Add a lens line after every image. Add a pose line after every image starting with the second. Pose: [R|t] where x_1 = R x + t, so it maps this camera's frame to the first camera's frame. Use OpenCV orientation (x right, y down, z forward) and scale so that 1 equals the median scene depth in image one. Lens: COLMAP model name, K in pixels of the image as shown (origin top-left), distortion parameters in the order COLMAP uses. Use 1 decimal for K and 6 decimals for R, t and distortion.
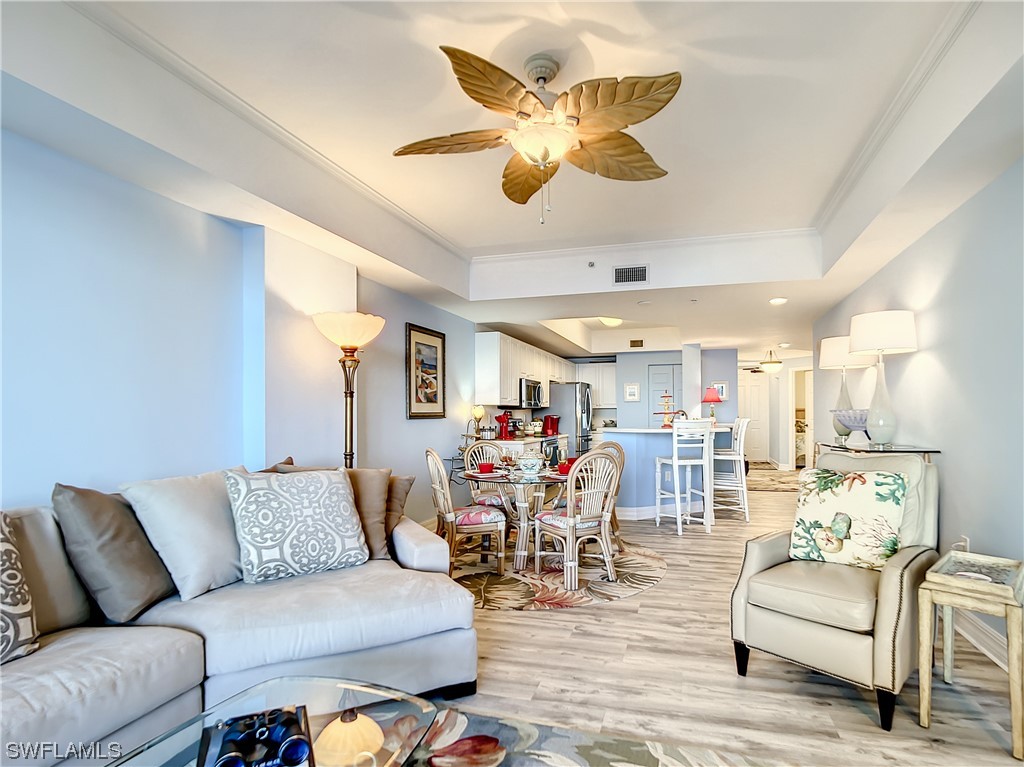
lens RADIAL K [[538.1, 0, 565.5], [0, 538.1, 415.8], [0, 0, 1]] dist [-0.013362, 0.004524]
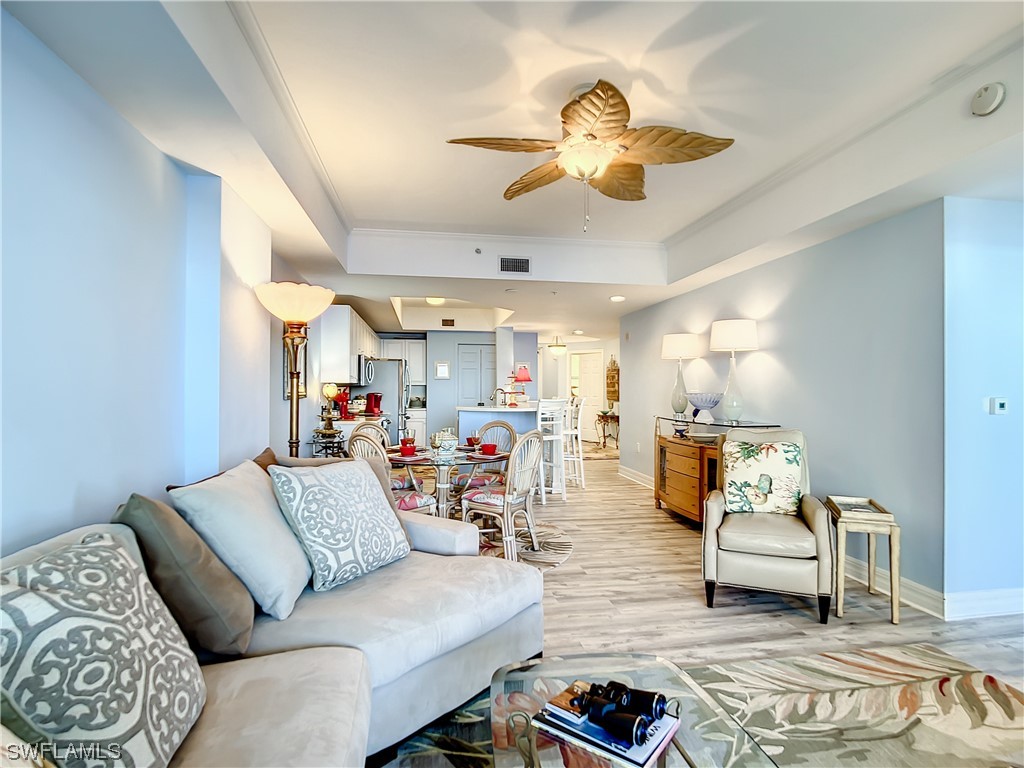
lens RADIAL K [[538.1, 0, 528.0], [0, 538.1, 385.4], [0, 0, 1]] dist [-0.013362, 0.004524]
pose [[0.905380, 0.011343, 0.424451, -0.559826], [-0.008235, 0.999924, -0.009156, -0.022841], [-0.424522, 0.004795, 0.905405, 0.031631]]
